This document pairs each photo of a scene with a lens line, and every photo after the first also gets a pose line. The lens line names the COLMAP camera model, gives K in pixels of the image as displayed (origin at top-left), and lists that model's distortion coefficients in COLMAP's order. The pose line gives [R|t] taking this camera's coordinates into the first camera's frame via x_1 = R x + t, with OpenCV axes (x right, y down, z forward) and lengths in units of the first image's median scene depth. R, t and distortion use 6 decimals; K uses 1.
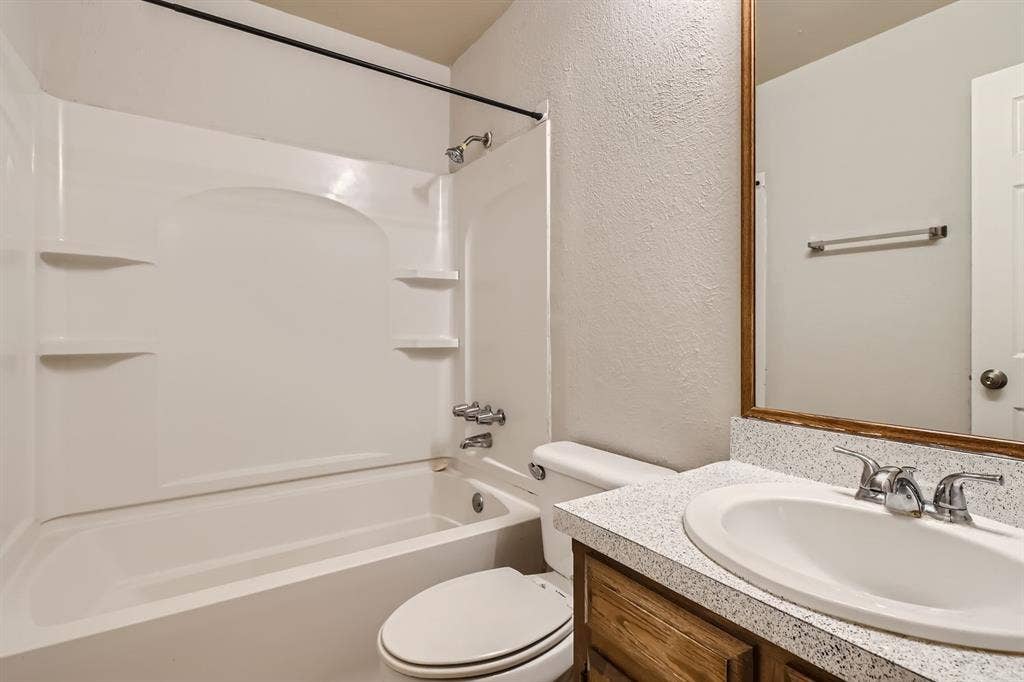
lens RADIAL K [[479.8, 0, 510.8], [0, 479.8, 329.1], [0, 0, 1]] dist [0.002076, -0.000495]
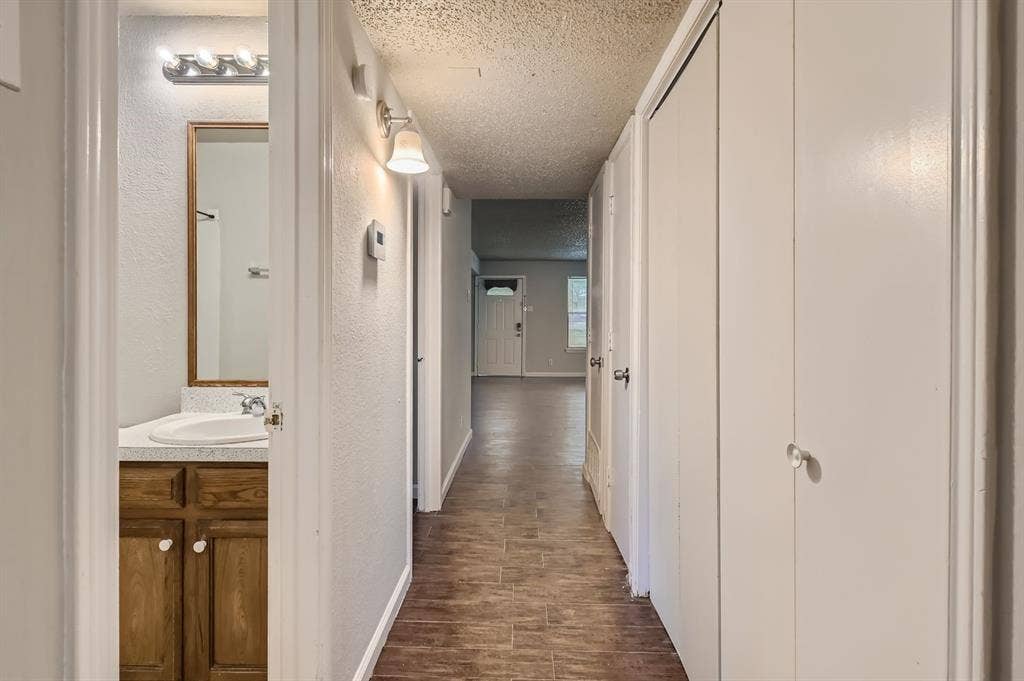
lens RADIAL K [[479.8, 0, 510.8], [0, 479.8, 328.6], [0, 0, 1]] dist [0.002076, -0.000495]
pose [[0.542060, -0.009232, 0.840289, -0.349503], [-0.011049, 0.999775, 0.018112, -0.071220], [-0.840267, -0.019102, 0.541836, -0.932850]]
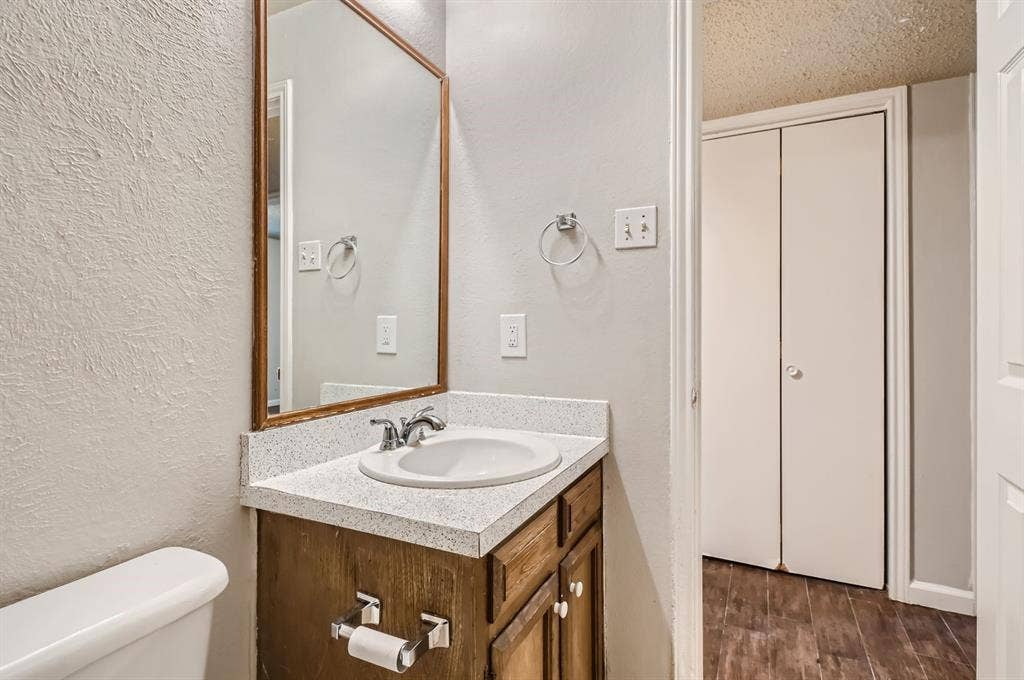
lens RADIAL K [[496.1, 0, 514.3], [0, 496.1, 329.2], [0, 0, 1]] dist [0.002588, 0.000380]
pose [[-0.507741, -0.010790, 0.861442, -0.578199], [-0.015046, 0.999880, 0.003655, -0.017734], [-0.861378, -0.011106, -0.507843, 1.101855]]
